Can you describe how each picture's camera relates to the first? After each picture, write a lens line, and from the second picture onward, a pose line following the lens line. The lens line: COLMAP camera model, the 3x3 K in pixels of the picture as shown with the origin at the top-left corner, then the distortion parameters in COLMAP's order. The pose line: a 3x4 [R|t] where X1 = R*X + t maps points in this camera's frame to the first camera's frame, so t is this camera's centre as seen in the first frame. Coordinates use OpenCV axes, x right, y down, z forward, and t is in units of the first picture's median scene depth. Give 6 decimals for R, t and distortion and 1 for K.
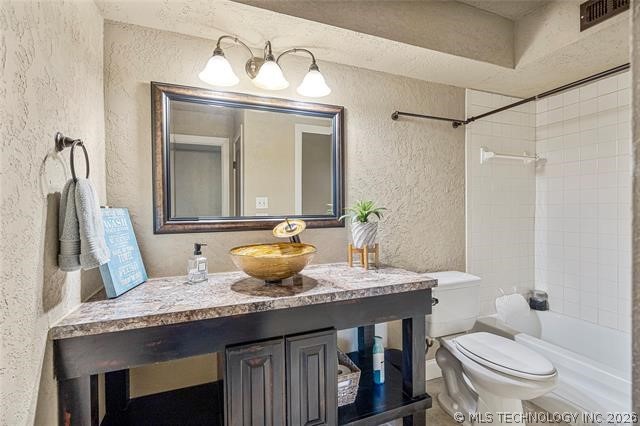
lens RADIAL K [[288.3, 0, 317.9], [0, 288.3, 213.0], [0, 0, 1]] dist [-0.001856, 0.000076]
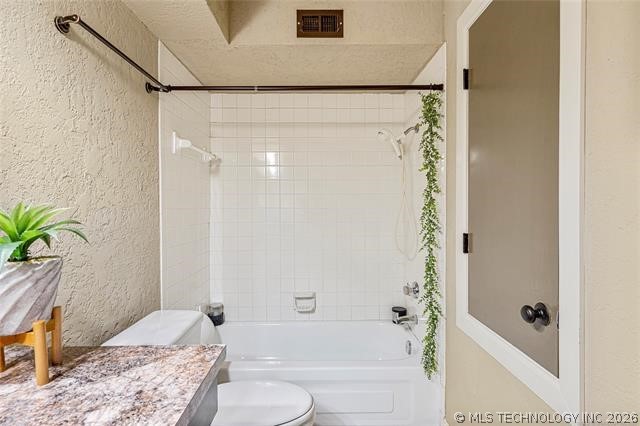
lens RADIAL K [[323.7, 0, 320.0], [0, 323.7, 213.0], [0, 0, 1]] dist [-0.000398, -0.000422]
pose [[0.348364, -0.011284, 0.937291, -0.078439], [0.010299, 0.999913, 0.008211, -0.023264], [-0.937303, 0.006793, 0.348450, 0.380687]]
